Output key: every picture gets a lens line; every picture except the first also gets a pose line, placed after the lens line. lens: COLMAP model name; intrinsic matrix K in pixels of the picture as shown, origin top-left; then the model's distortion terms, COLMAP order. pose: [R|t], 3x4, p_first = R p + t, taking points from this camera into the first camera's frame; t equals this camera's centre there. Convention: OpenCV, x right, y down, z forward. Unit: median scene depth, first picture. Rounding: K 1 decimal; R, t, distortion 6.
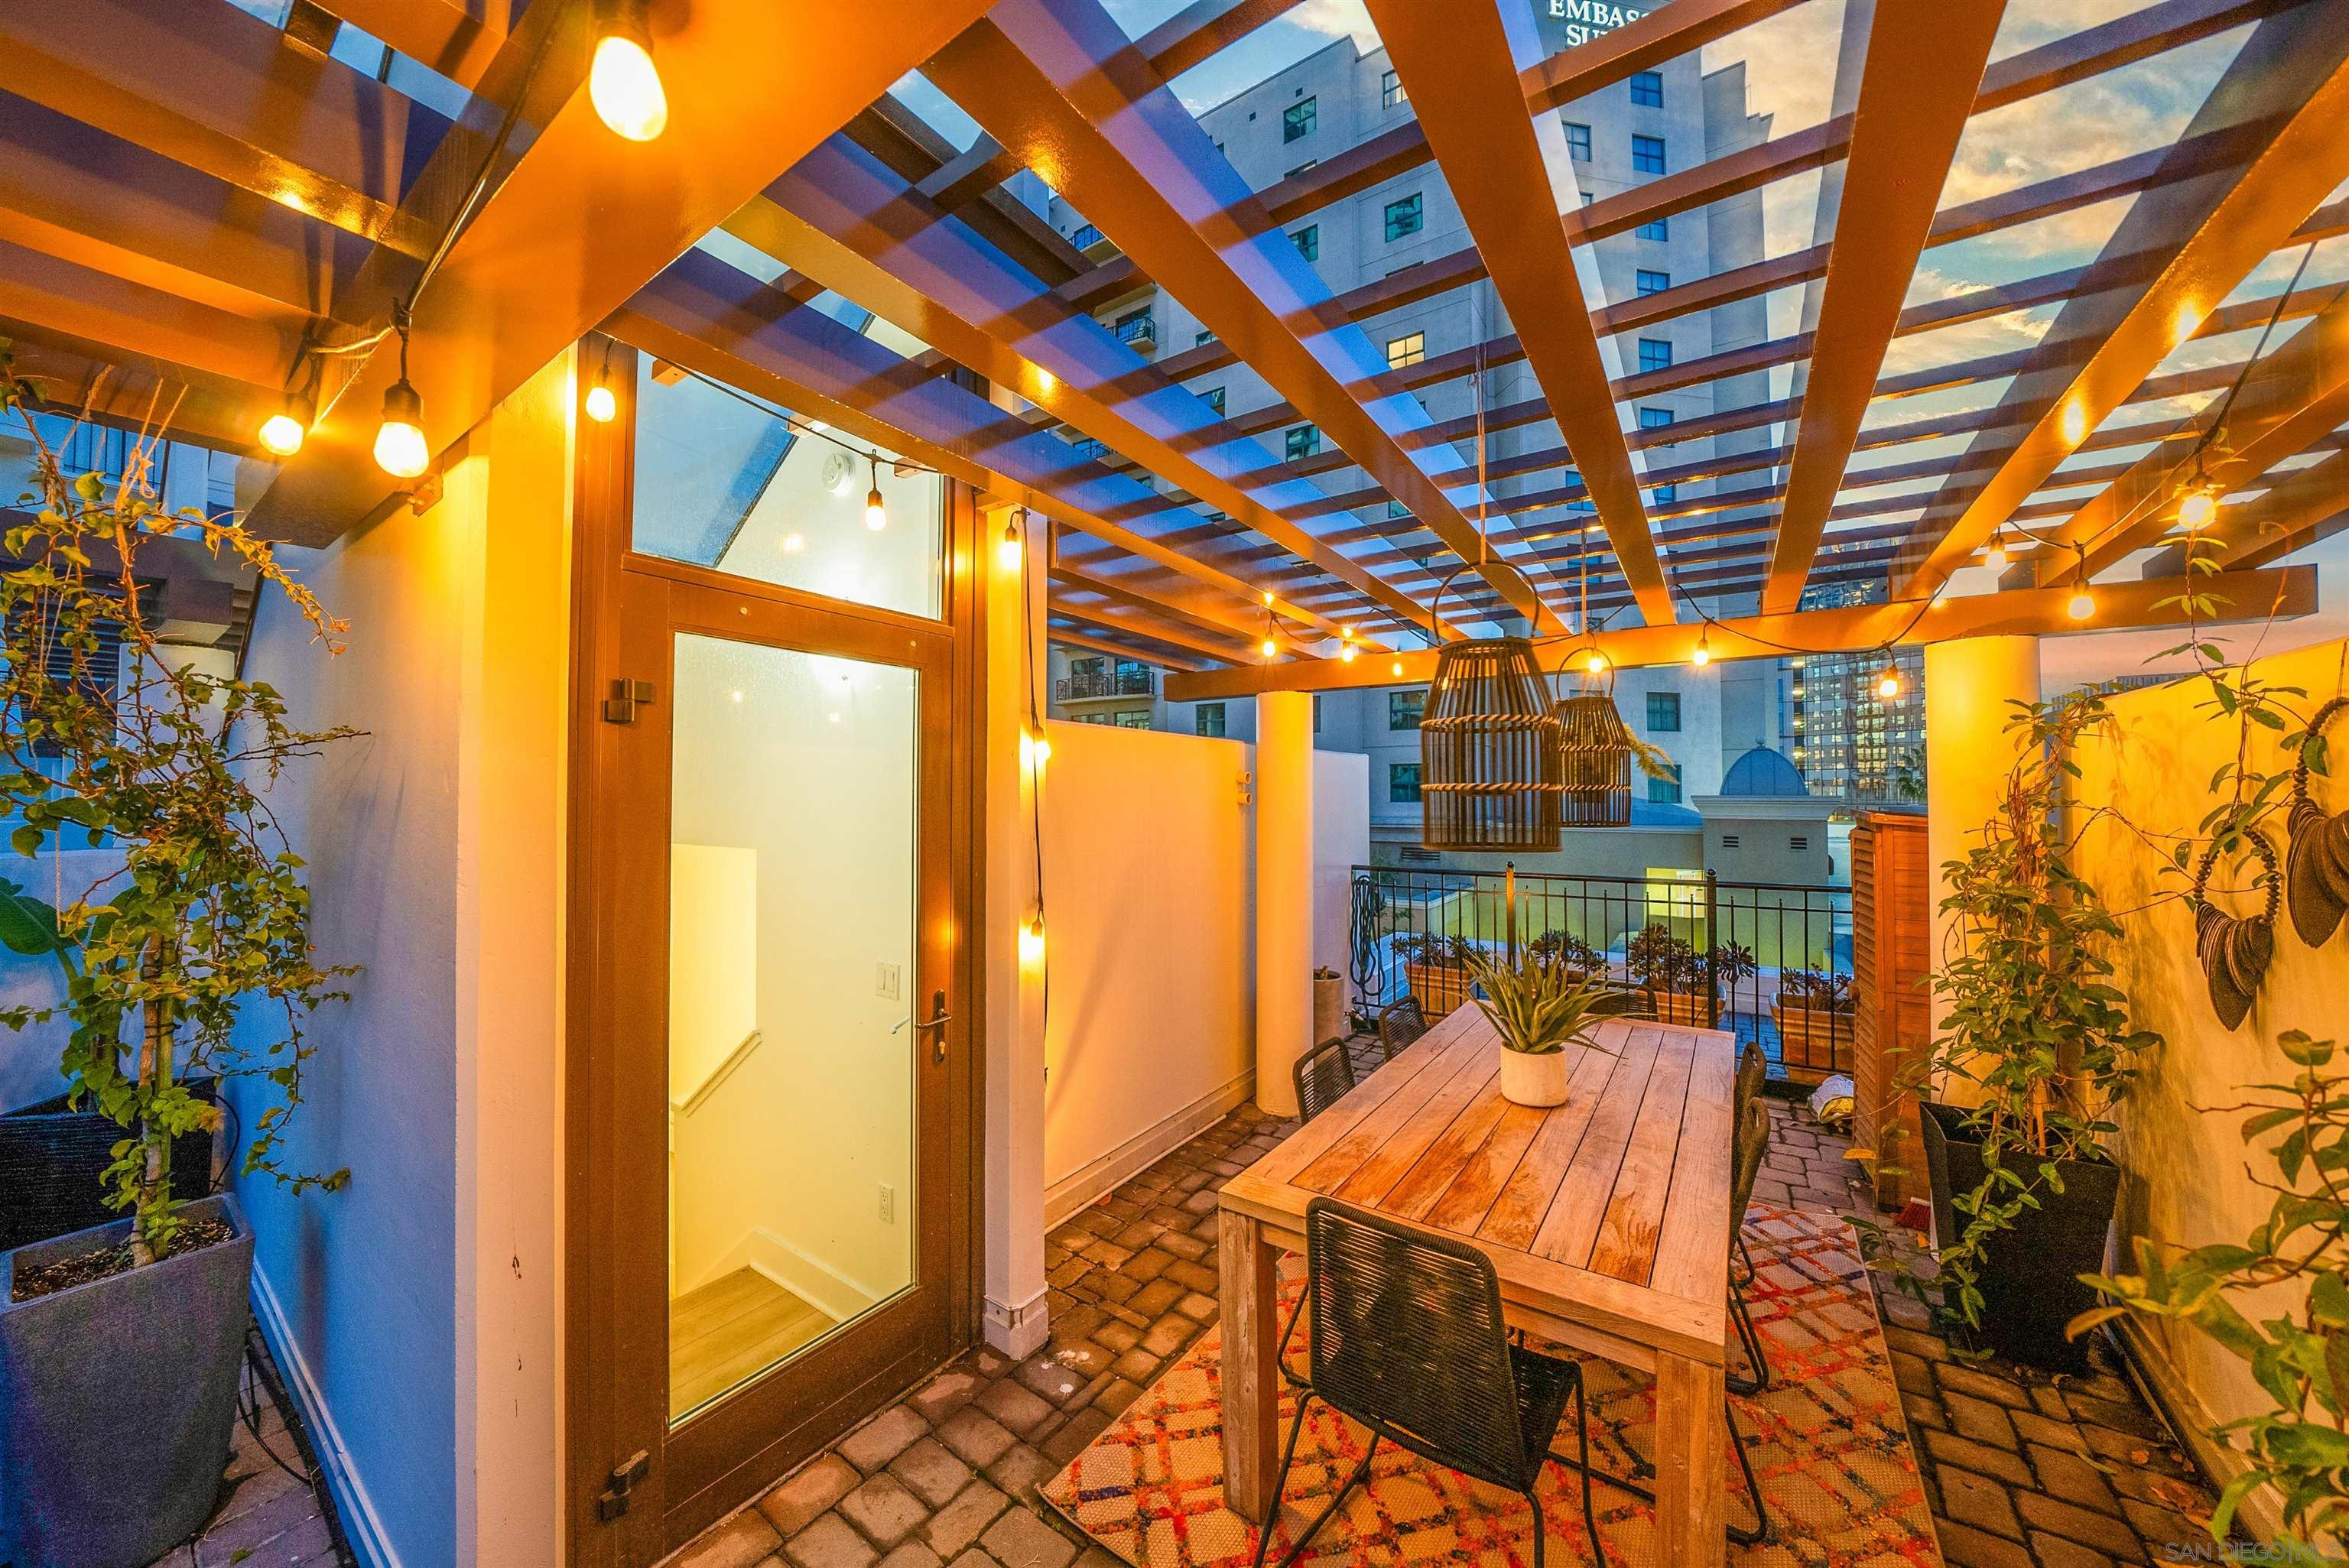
lens RADIAL K [[817.5, 0, 1156.1], [0, 817.5, 770.6], [0, 0, 1]] dist [-0.020397, 0.000543]
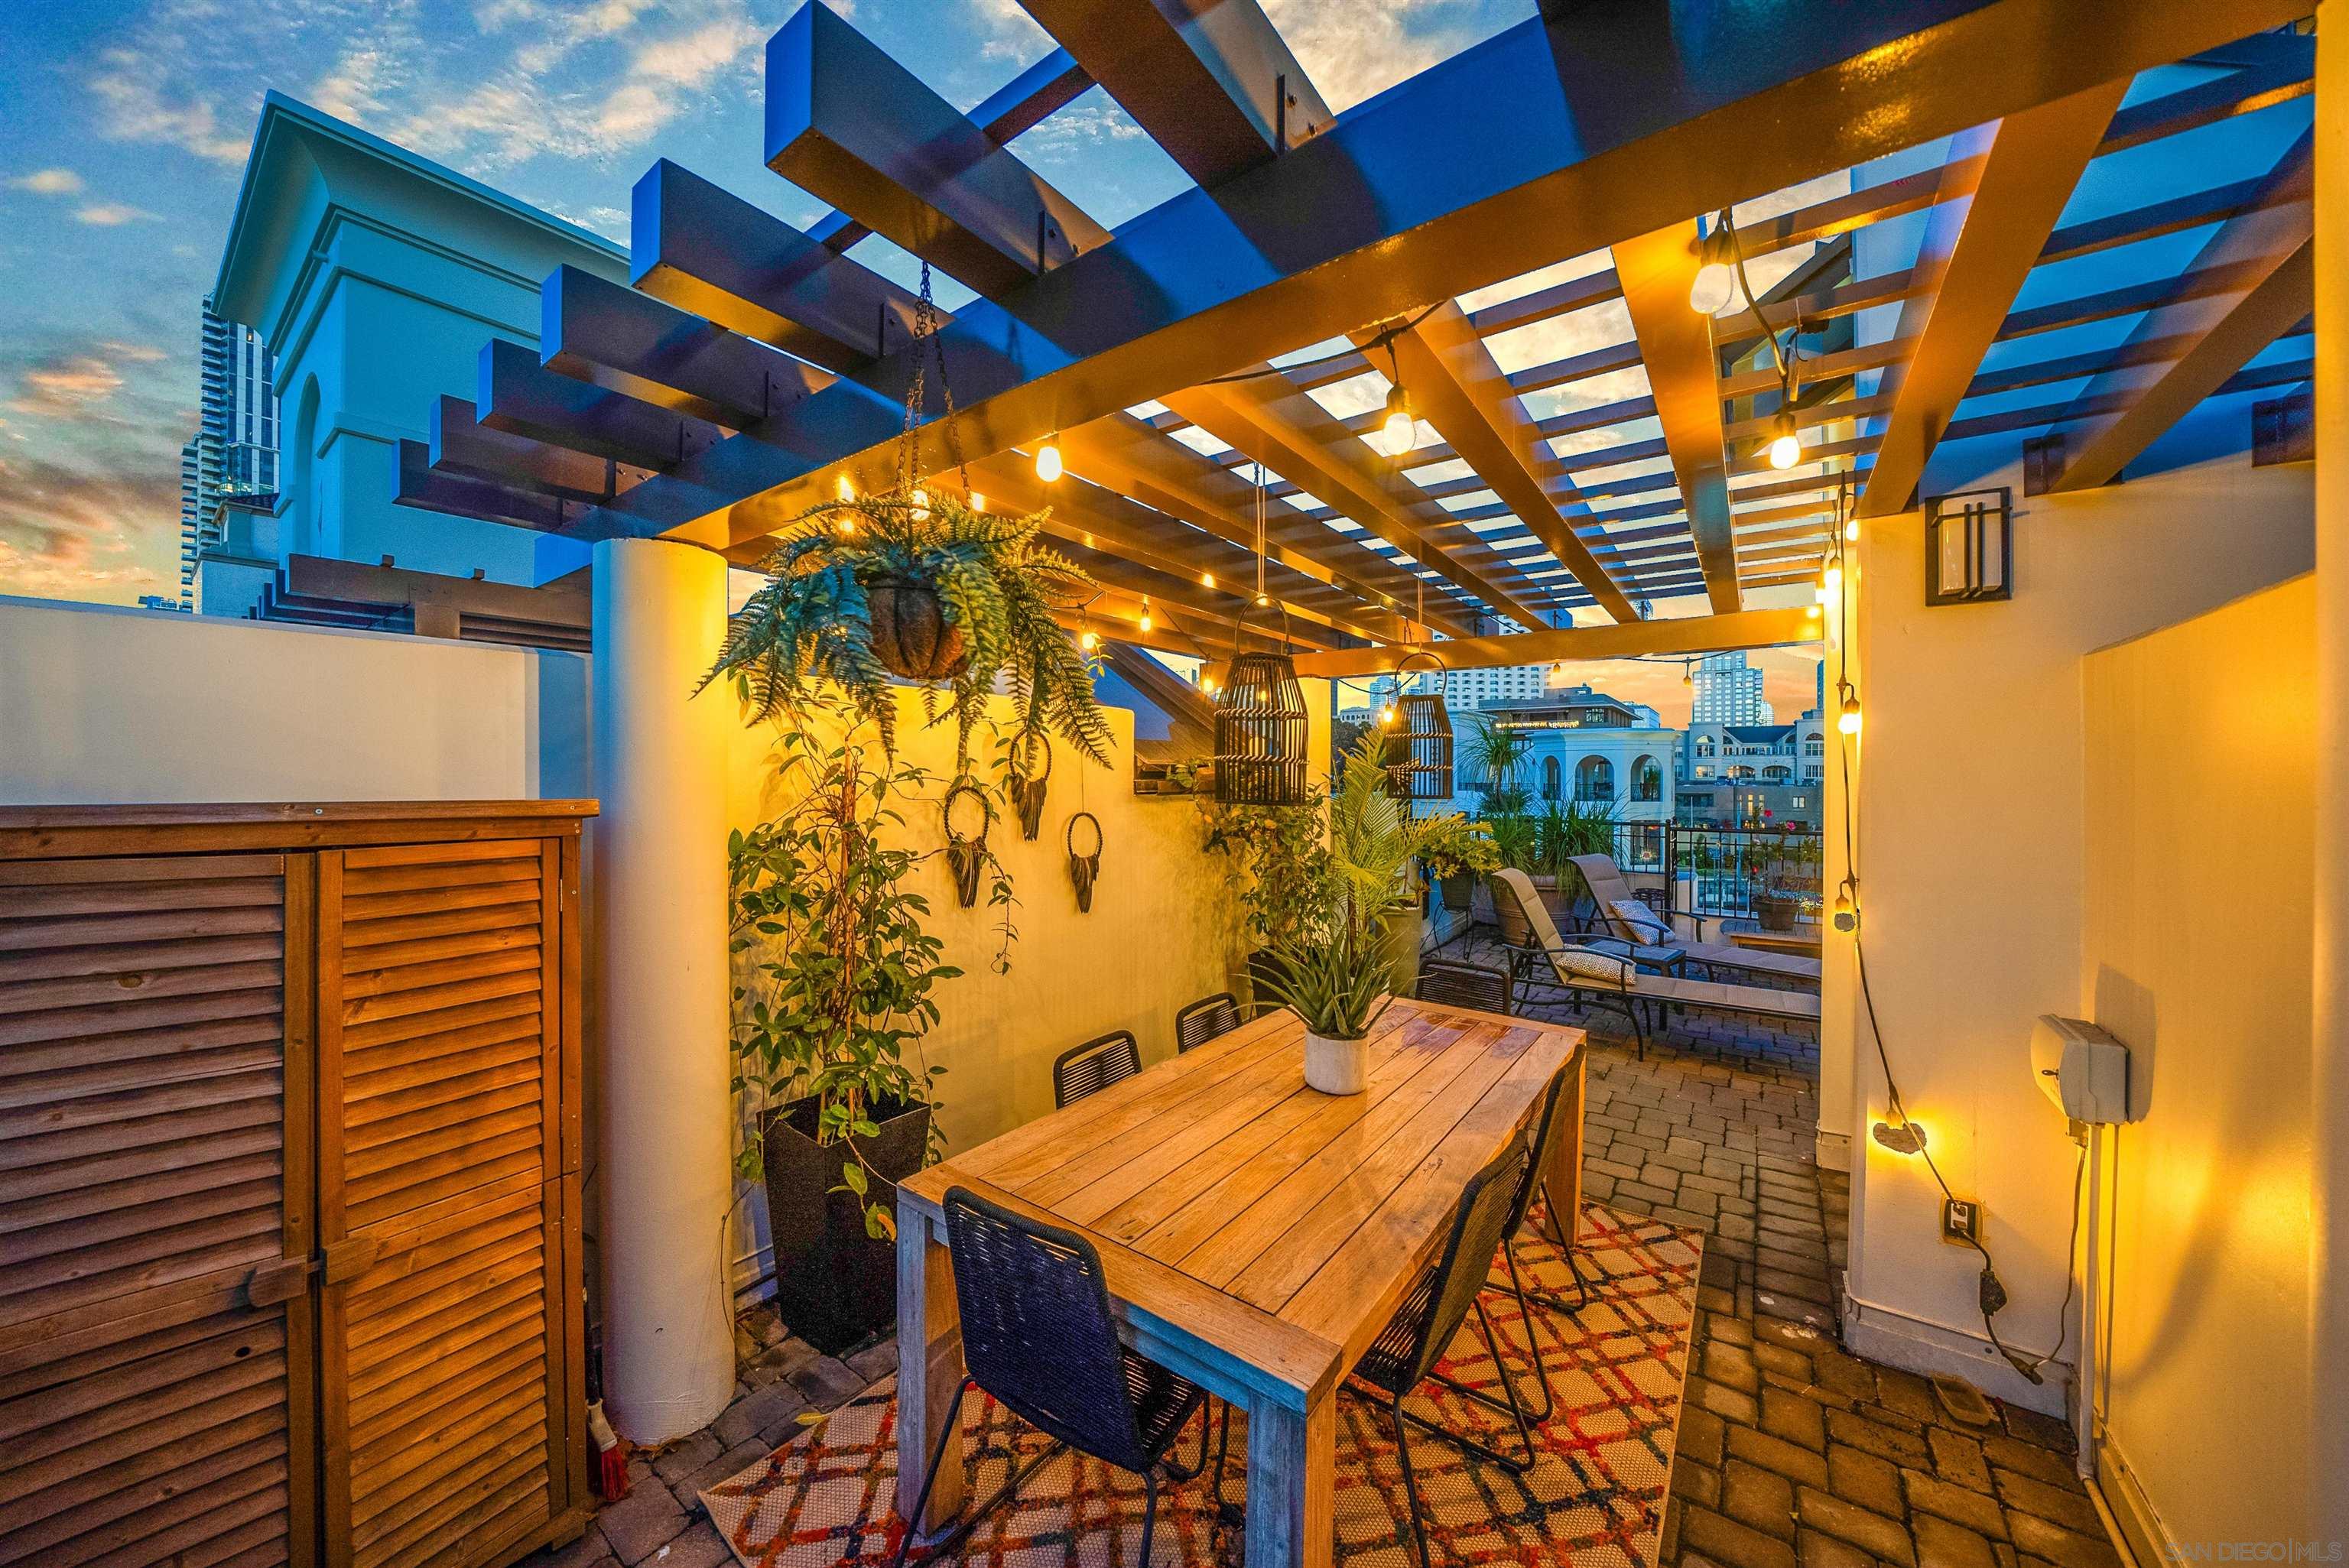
lens RADIAL K [[817.5, 0, 1158.3], [0, 817.5, 781.1], [0, 0, 1]] dist [-0.020397, 0.000543]
pose [[-0.999686, -0.005845, 0.024362, 0.665511], [-0.006448, 0.999673, -0.024759, 0.071890], [-0.024209, -0.024908, -0.999397, 2.012965]]
